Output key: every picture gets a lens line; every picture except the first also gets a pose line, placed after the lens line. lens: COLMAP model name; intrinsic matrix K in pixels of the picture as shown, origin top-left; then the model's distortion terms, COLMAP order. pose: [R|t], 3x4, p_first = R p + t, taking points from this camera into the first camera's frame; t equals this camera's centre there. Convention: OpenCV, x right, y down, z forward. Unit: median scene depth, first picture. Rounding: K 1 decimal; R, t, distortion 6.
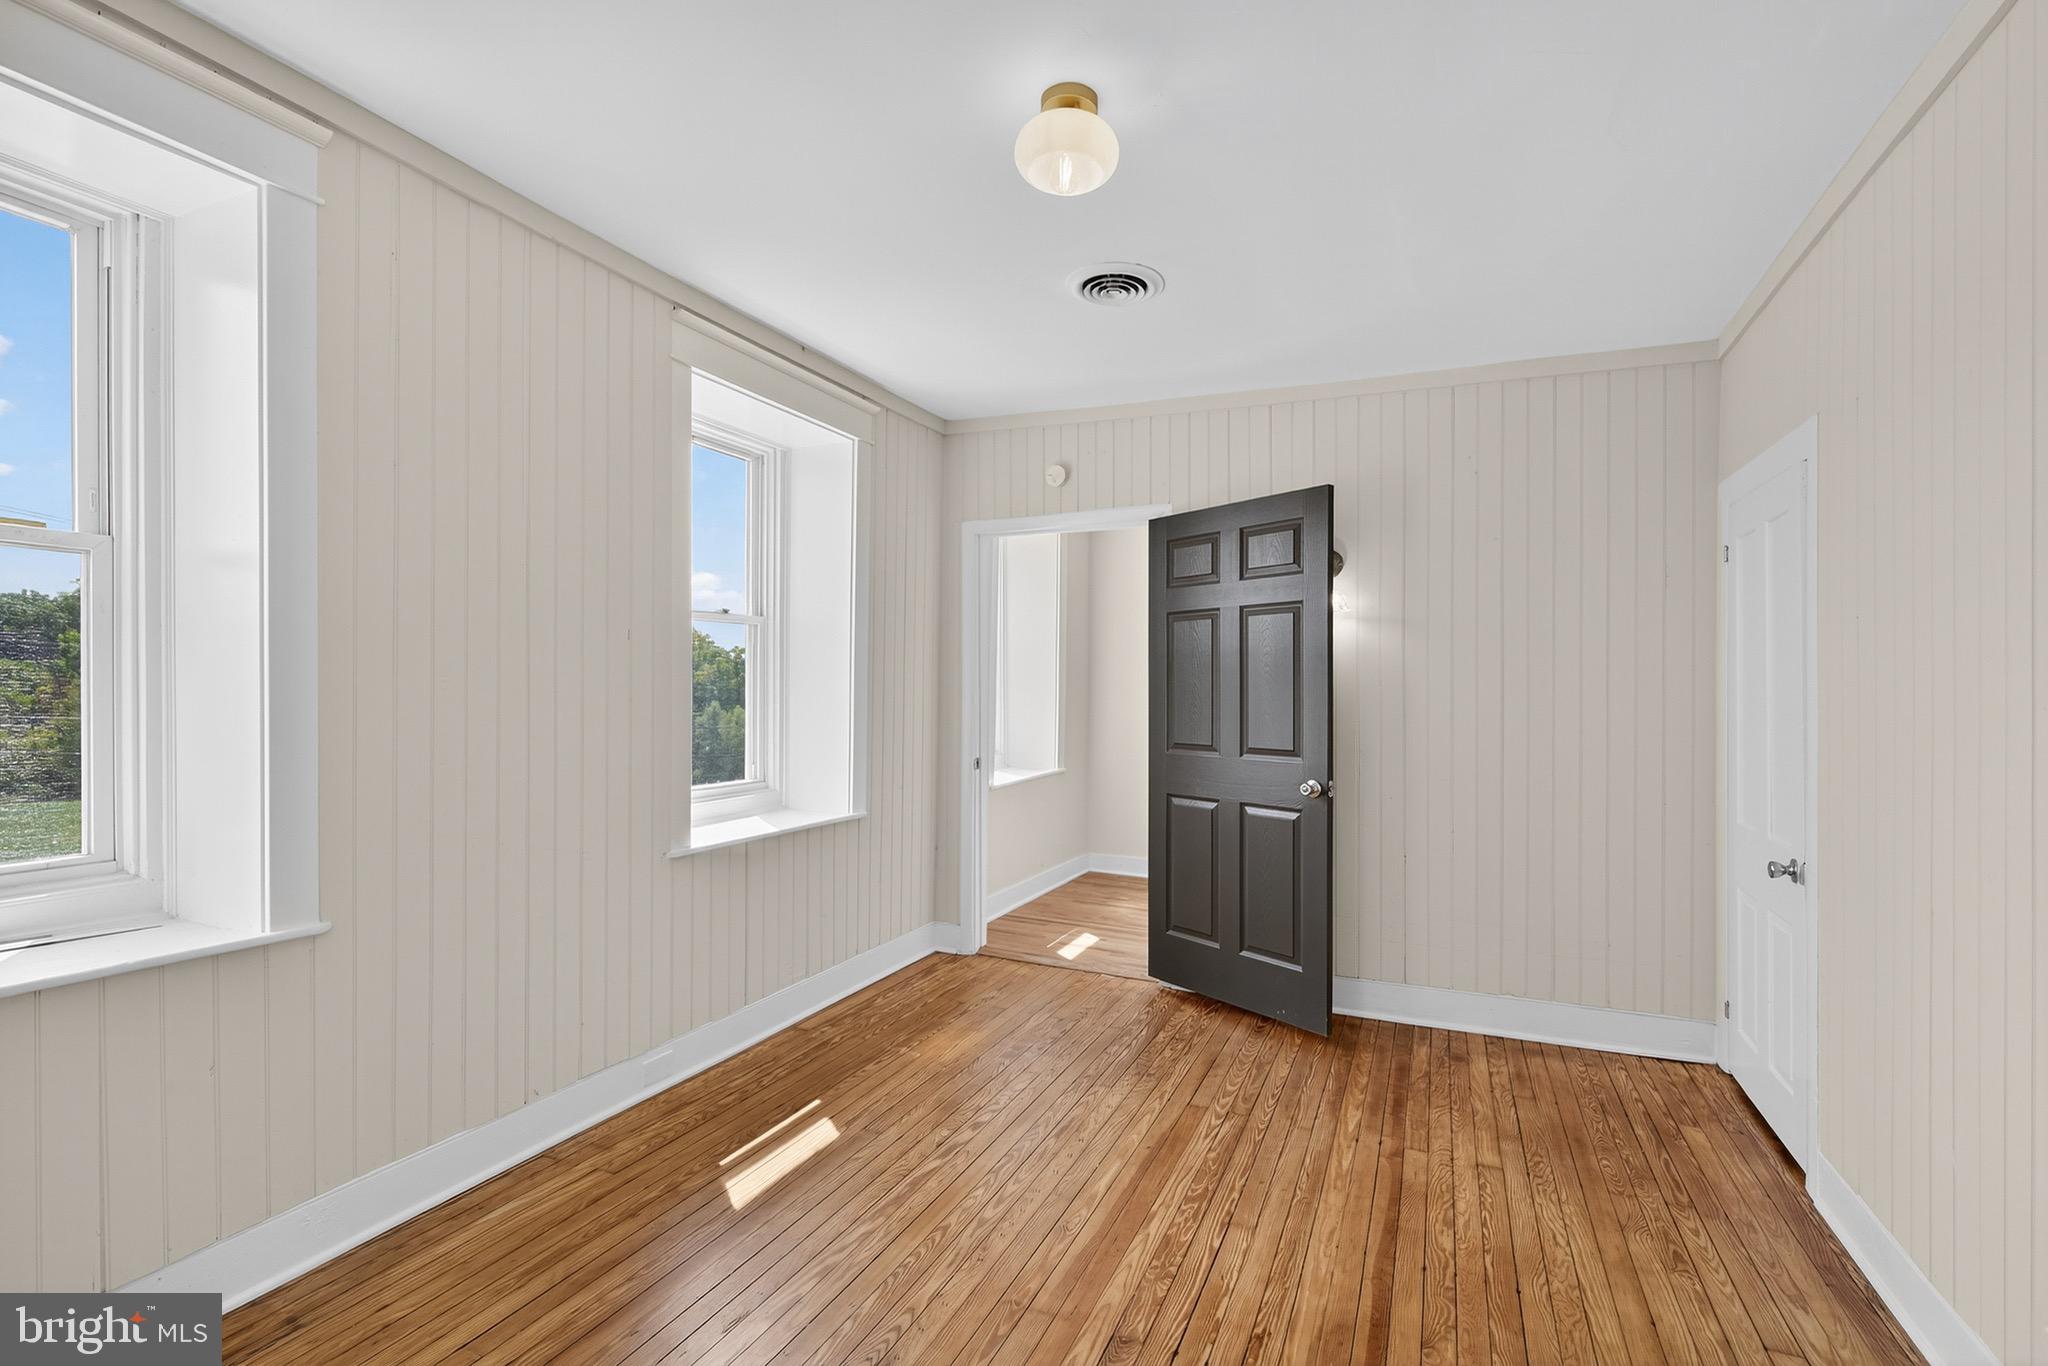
lens RADIAL K [[908.9, 0, 1030.0], [0, 908.9, 694.2], [0, 0, 1]] dist [-0.005522, 0.001019]
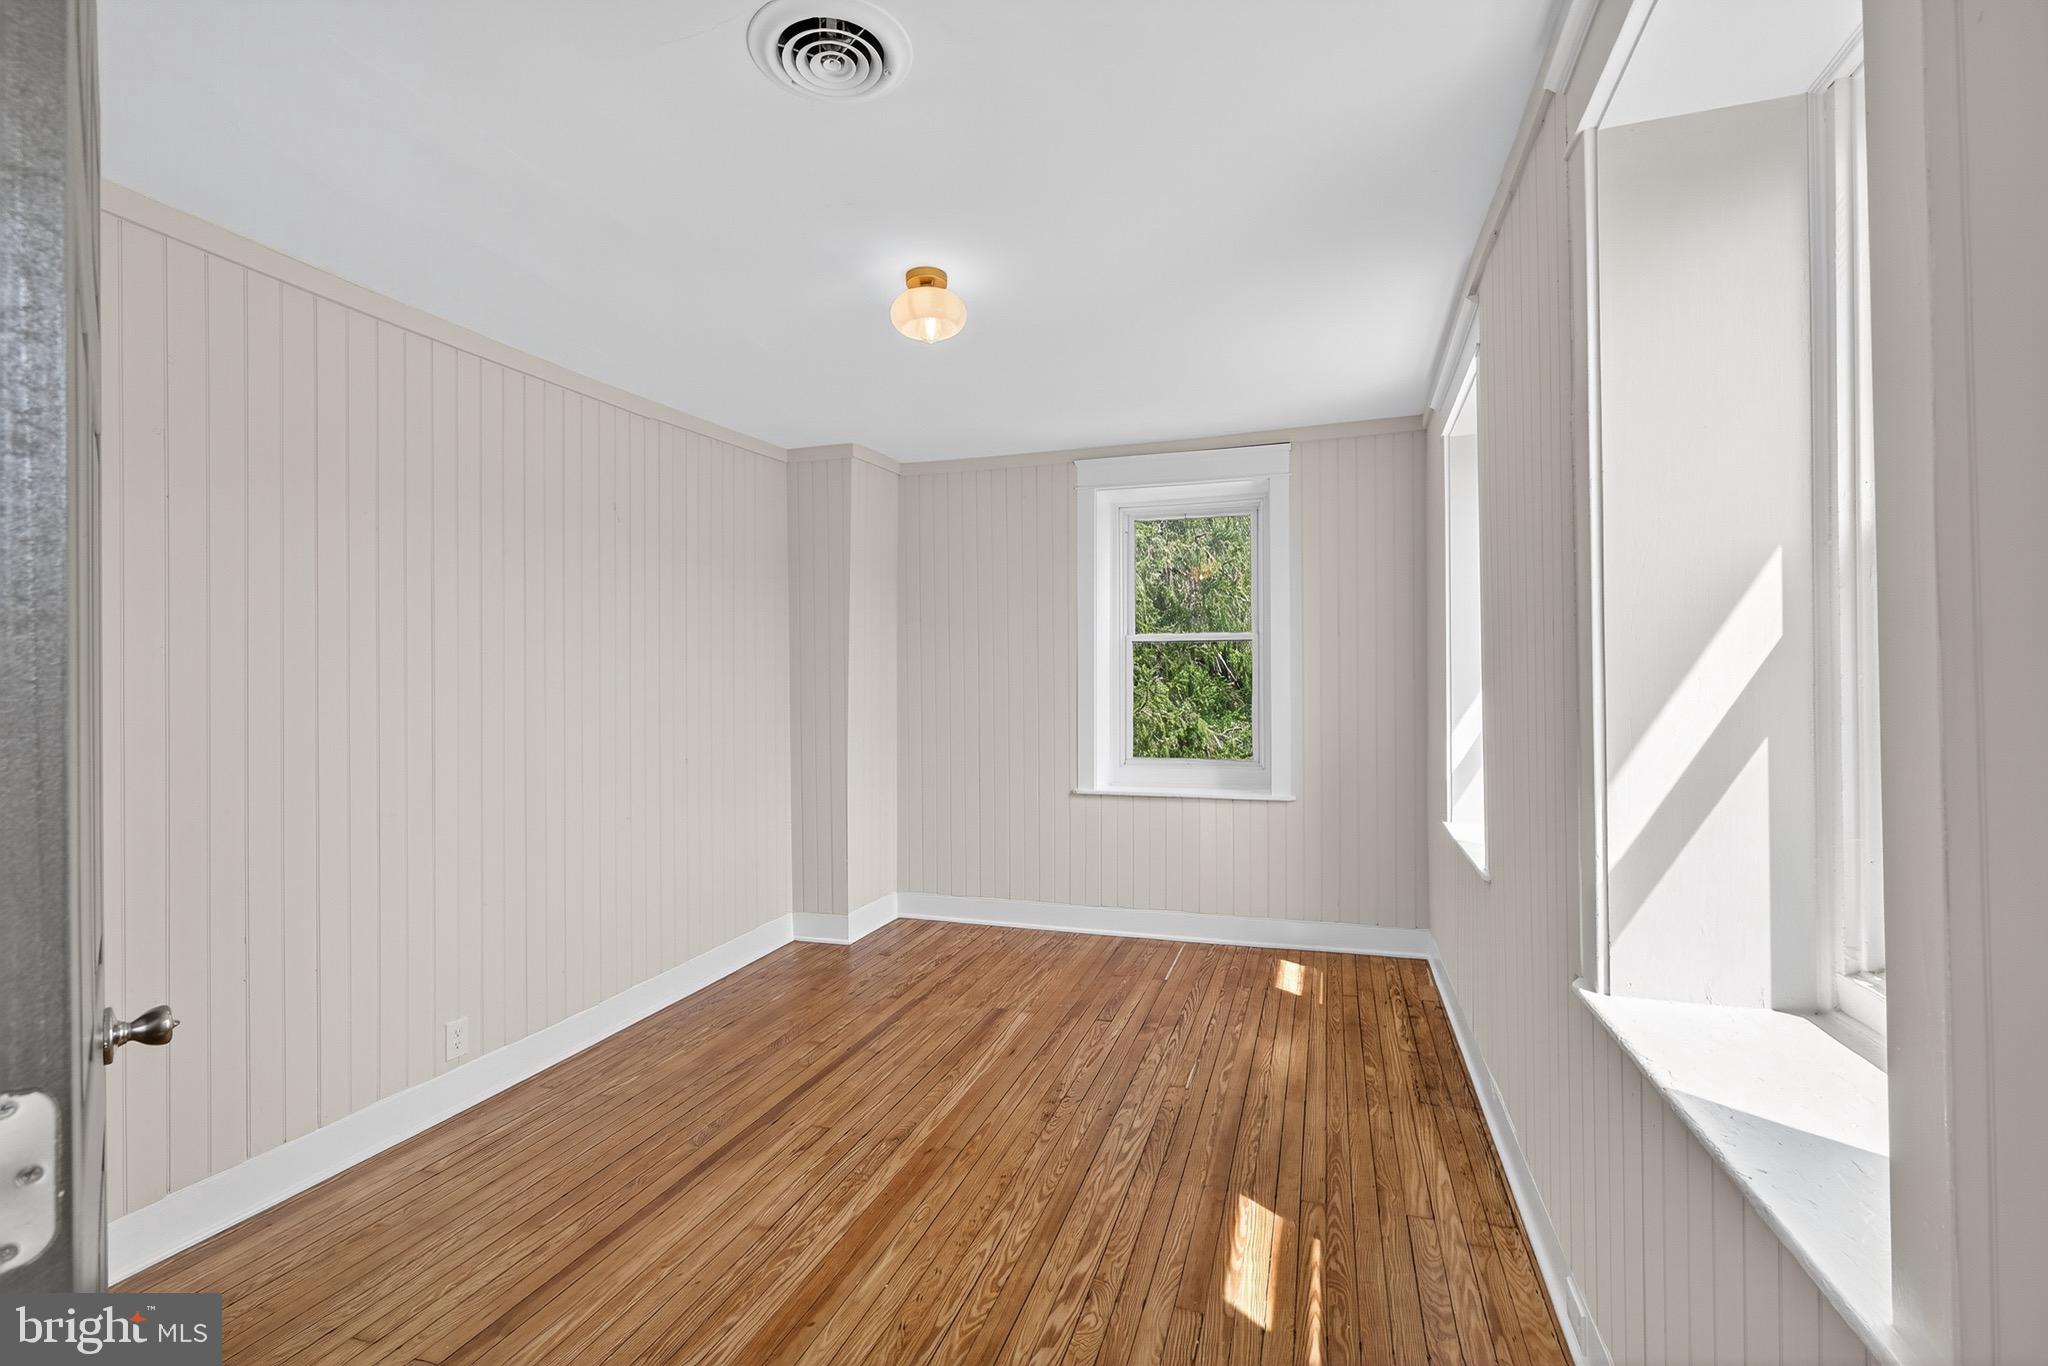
lens RADIAL K [[908.9, 0, 1030.0], [0, 908.9, 694.2], [0, 0, 1]] dist [-0.005522, 0.001019]
pose [[-0.993681, 0.004344, -0.112158, 0.037038], [0.003349, 0.999953, 0.009066, -0.025956], [0.112192, 0.008633, -0.993649, 1.893337]]
